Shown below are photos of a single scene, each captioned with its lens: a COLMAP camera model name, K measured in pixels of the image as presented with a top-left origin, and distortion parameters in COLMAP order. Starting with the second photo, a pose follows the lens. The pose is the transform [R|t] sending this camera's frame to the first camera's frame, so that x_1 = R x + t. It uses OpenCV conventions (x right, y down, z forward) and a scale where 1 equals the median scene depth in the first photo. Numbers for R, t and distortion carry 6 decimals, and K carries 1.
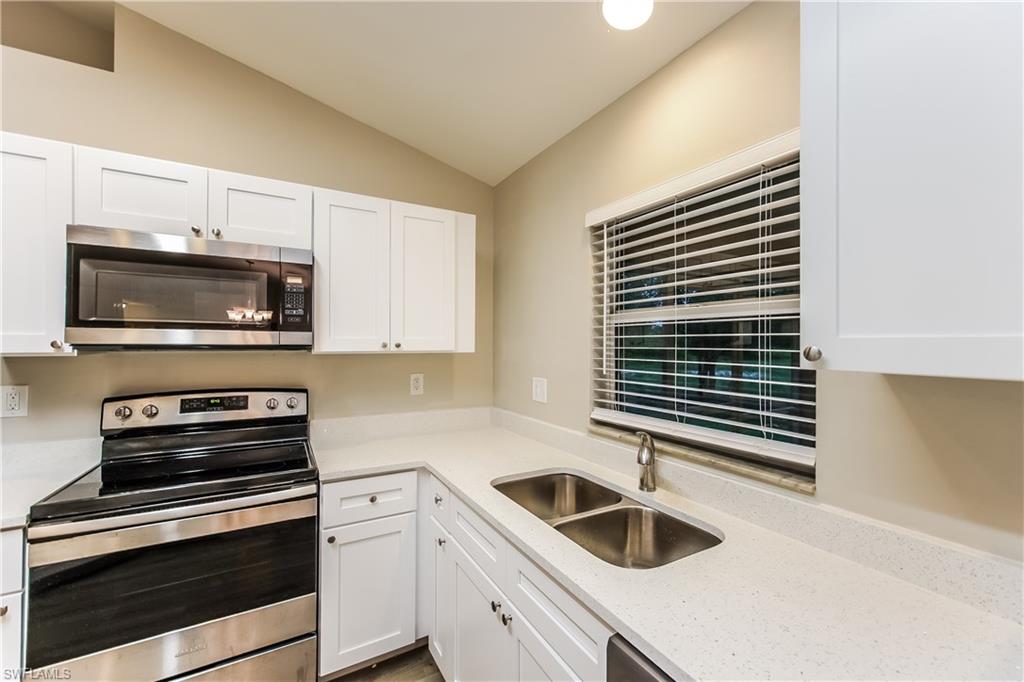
lens RADIAL K [[408.0, 0, 512.0], [0, 408.0, 341.0], [0, 0, 1]] dist [-0.000502, -0.000007]
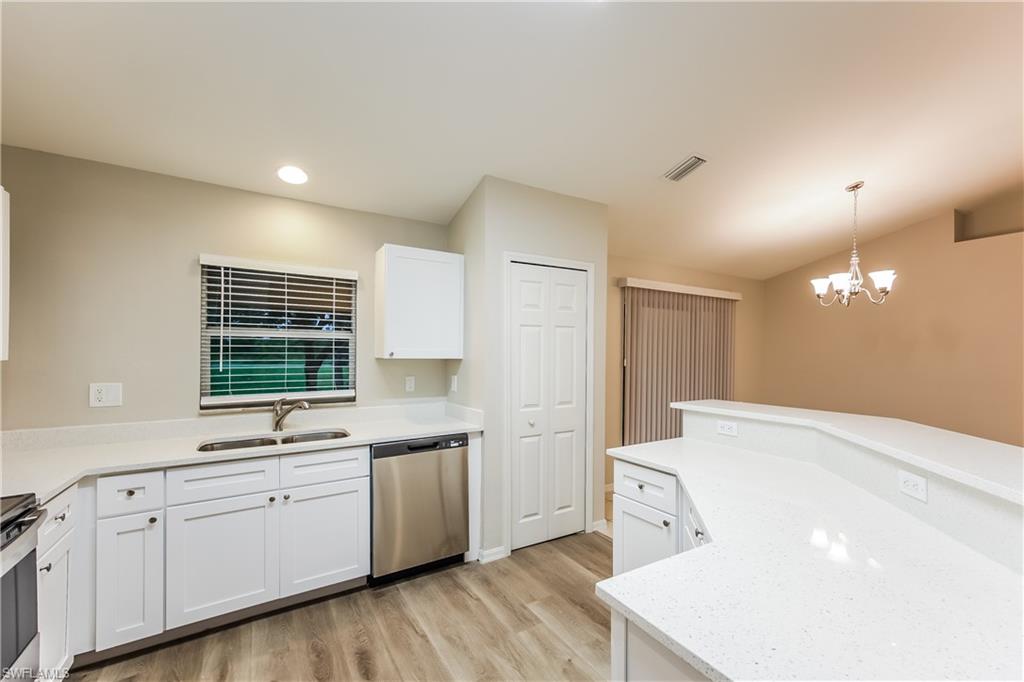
lens RADIAL K [[422.9, 0, 513.3], [0, 422.9, 365.1], [0, 0, 1]] dist [-0.000849, -0.000155]
pose [[-0.023187, -0.025869, 0.999396, -1.477801], [-0.006727, 0.999647, 0.025719, 0.015946], [-0.999709, -0.006127, -0.023352, 0.008353]]
